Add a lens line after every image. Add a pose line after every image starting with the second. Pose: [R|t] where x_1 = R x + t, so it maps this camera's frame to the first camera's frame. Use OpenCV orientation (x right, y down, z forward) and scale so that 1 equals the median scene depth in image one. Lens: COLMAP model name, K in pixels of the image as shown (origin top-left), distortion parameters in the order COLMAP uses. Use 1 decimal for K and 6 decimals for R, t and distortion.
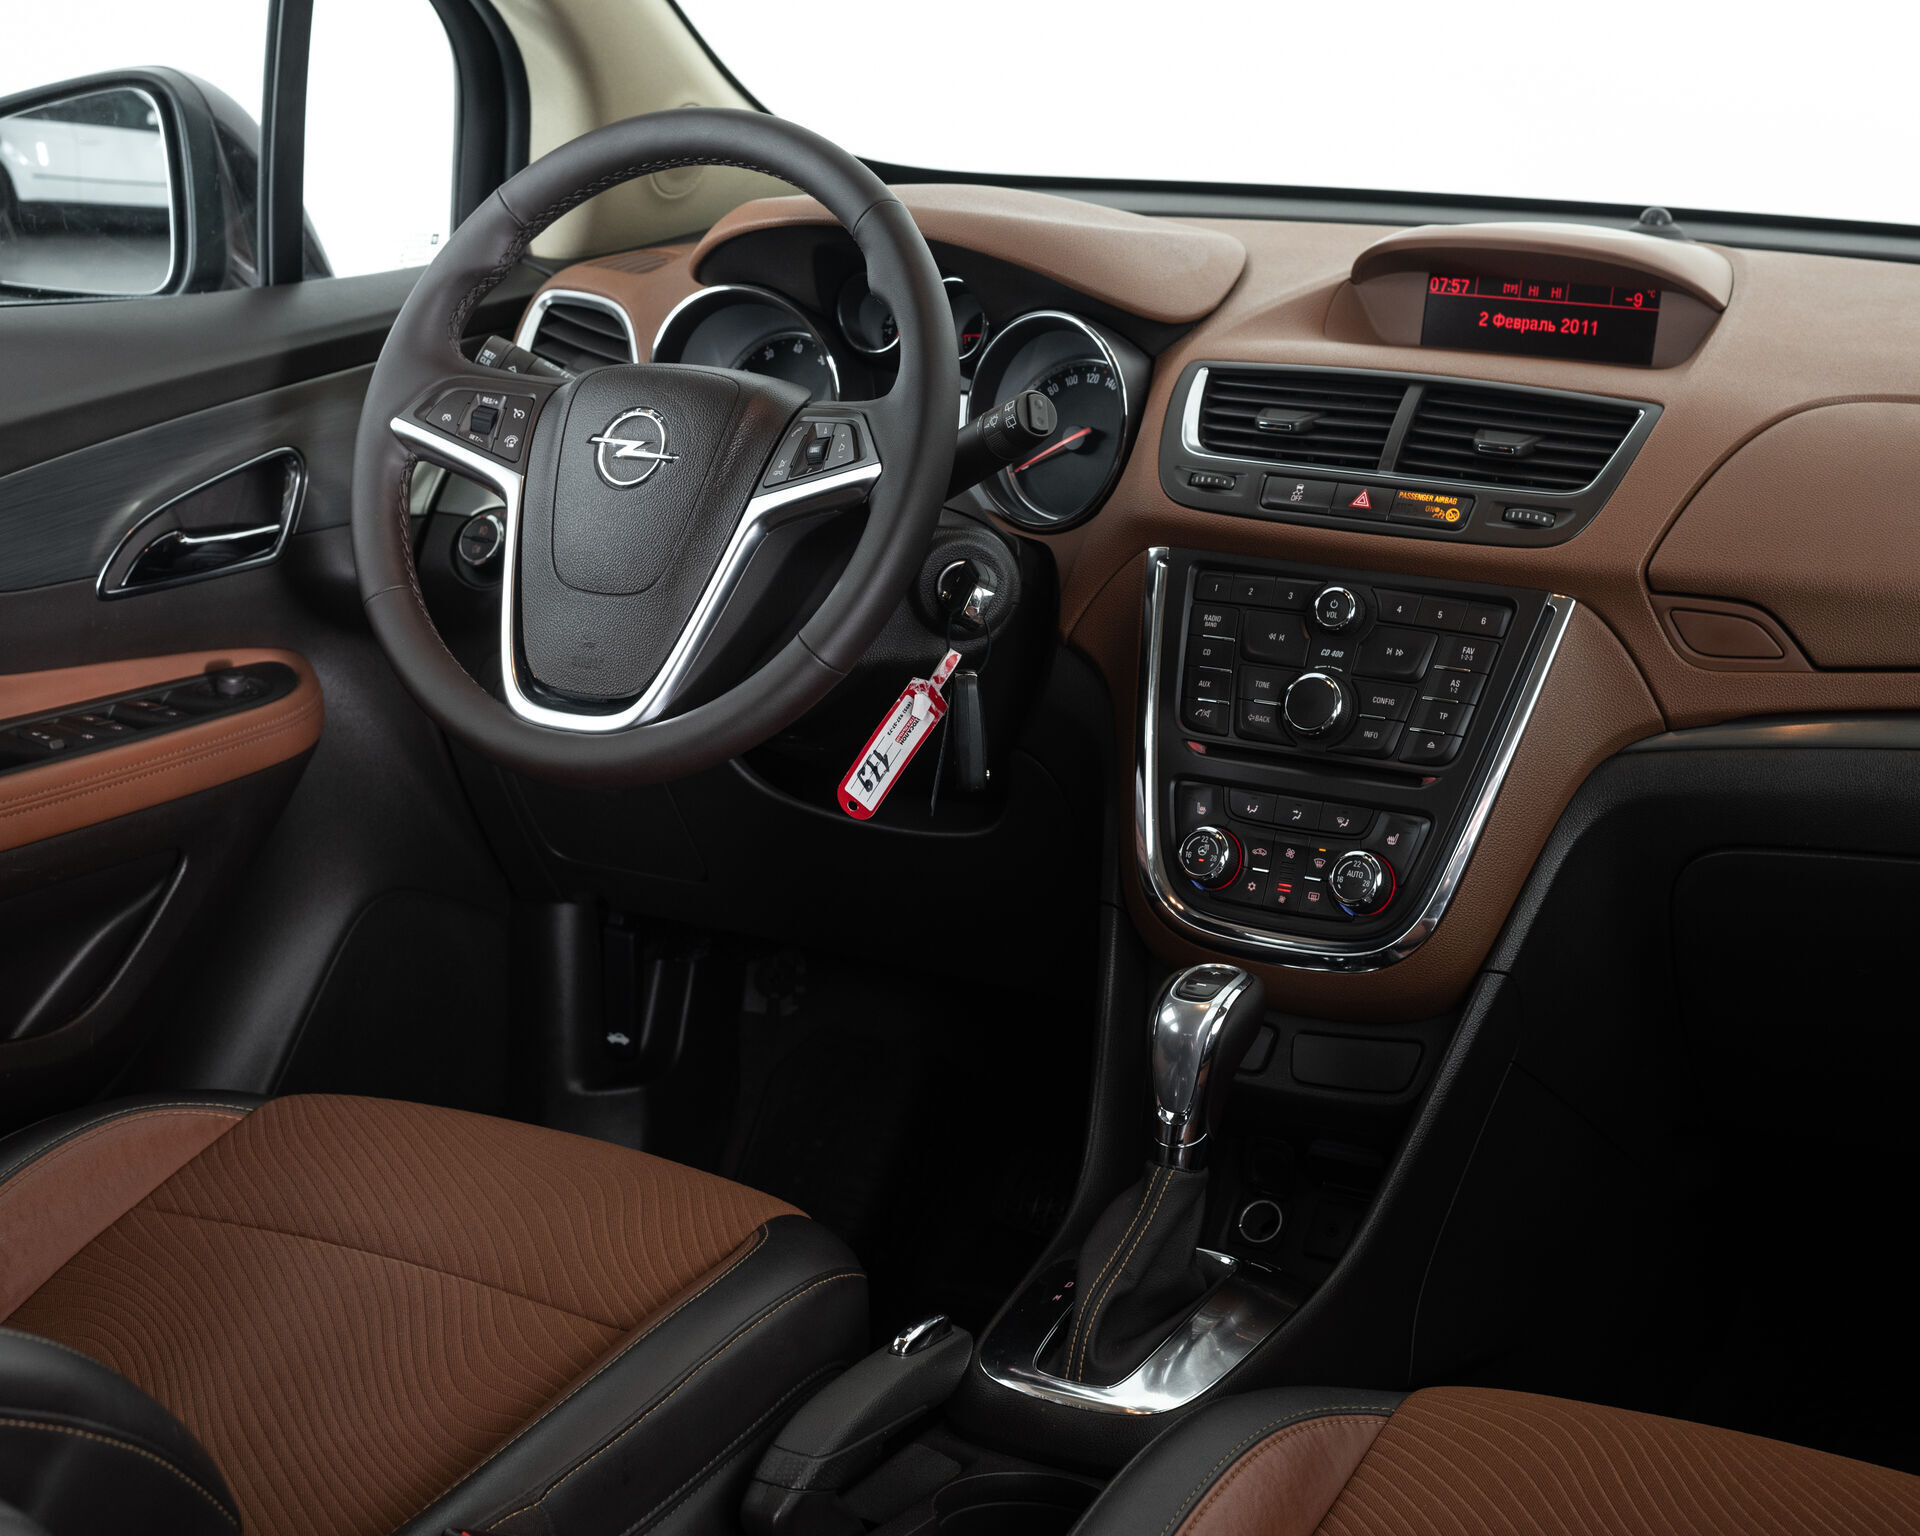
lens RADIAL K [[3595.4, 0, 941.2], [0, 3595.4, 679.0], [0, 0, 1]] dist [-0.102672, 0.000000]
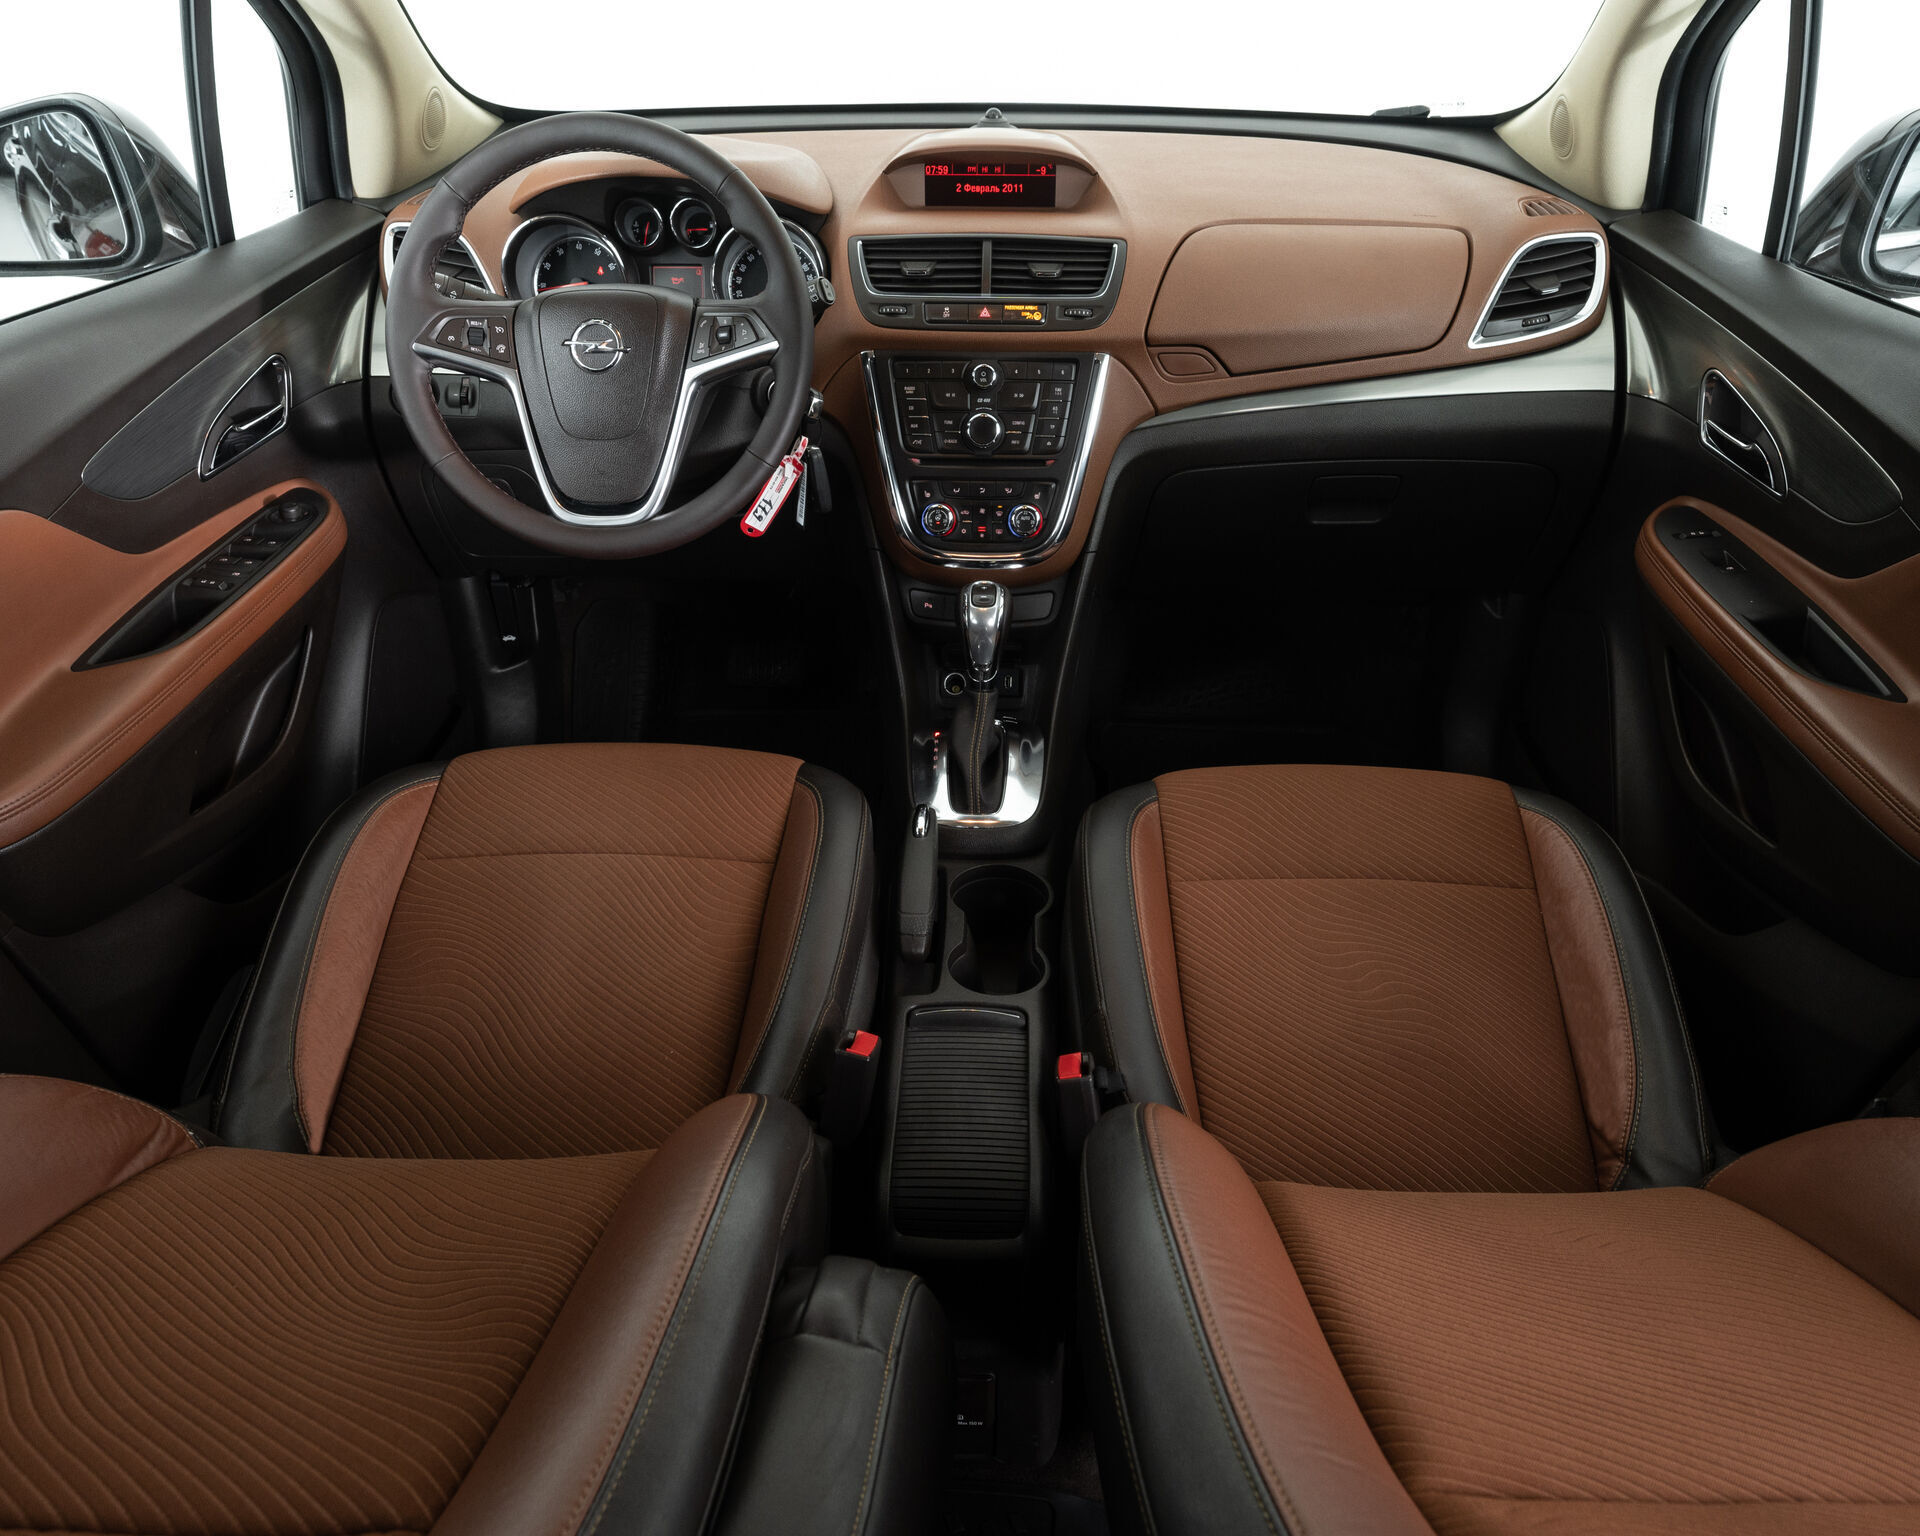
lens RADIAL K [[1394.7, 0, 969.2], [0, 1394.7, 773.6], [0, 0, 1]] dist [-0.013658, -0.002558]
pose [[0.873170, -0.278790, 0.399814, -0.242061], [0.117611, 0.916544, 0.382250, -0.106759], [-0.473014, -0.286746, 0.833087, 0.332577]]
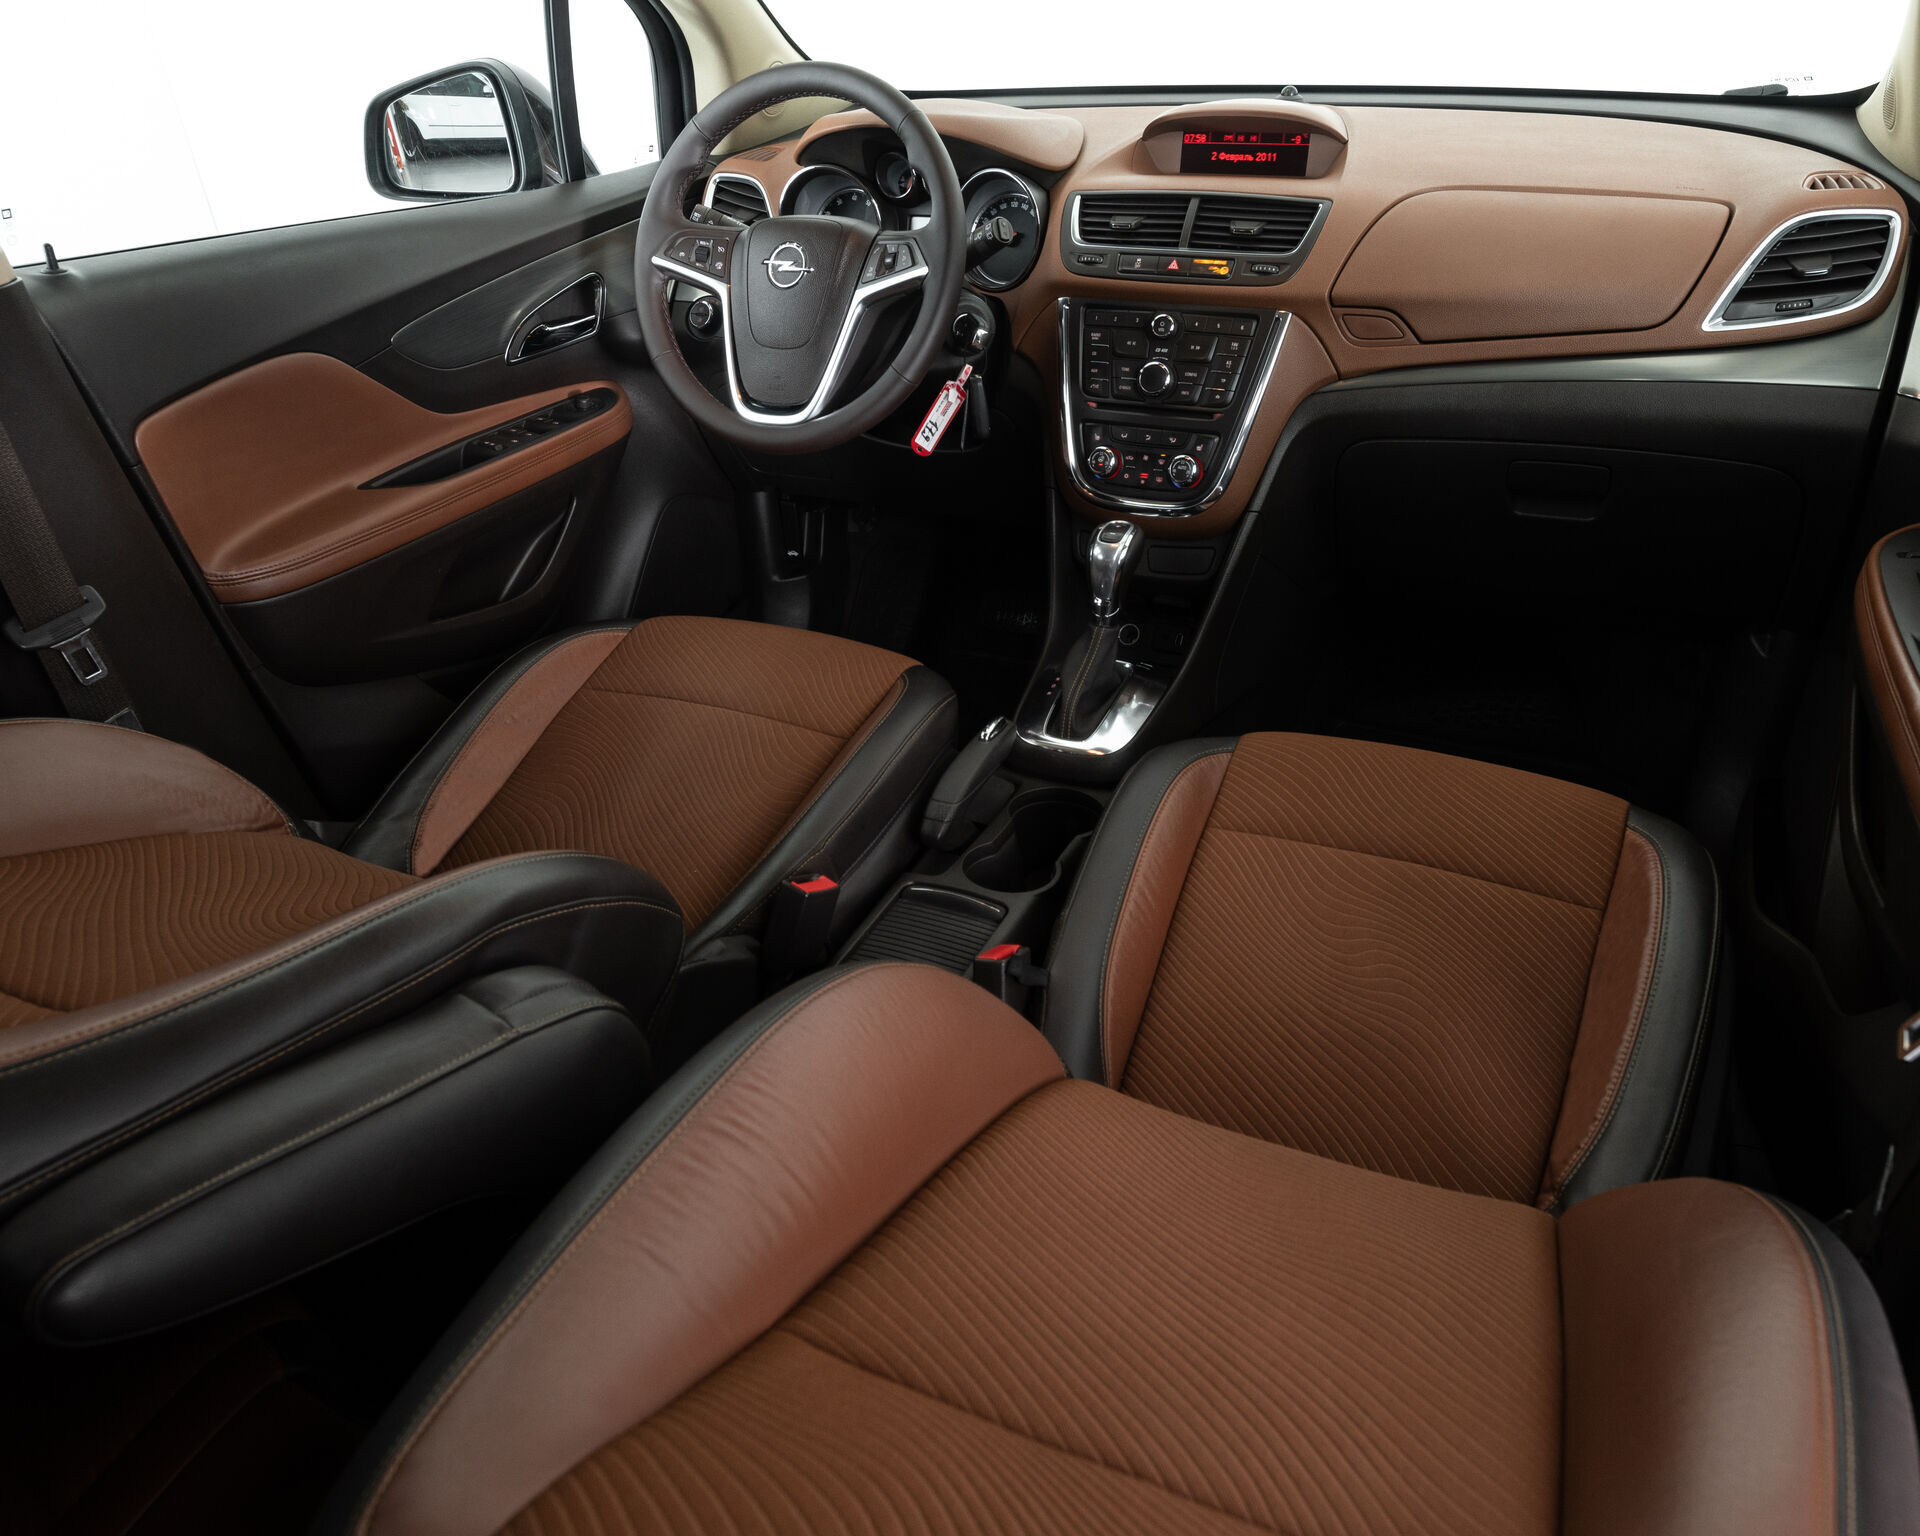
lens RADIAL K [[1394.7, 0, 971.3], [0, 1394.7, 767.5], [0, 0, 1]] dist [-0.013658, -0.002558]
pose [[0.993677, -0.096760, 0.056943, -0.056716], [0.074385, 0.947288, 0.311629, -0.035096], [-0.084094, -0.305423, 0.948496, 0.225505]]
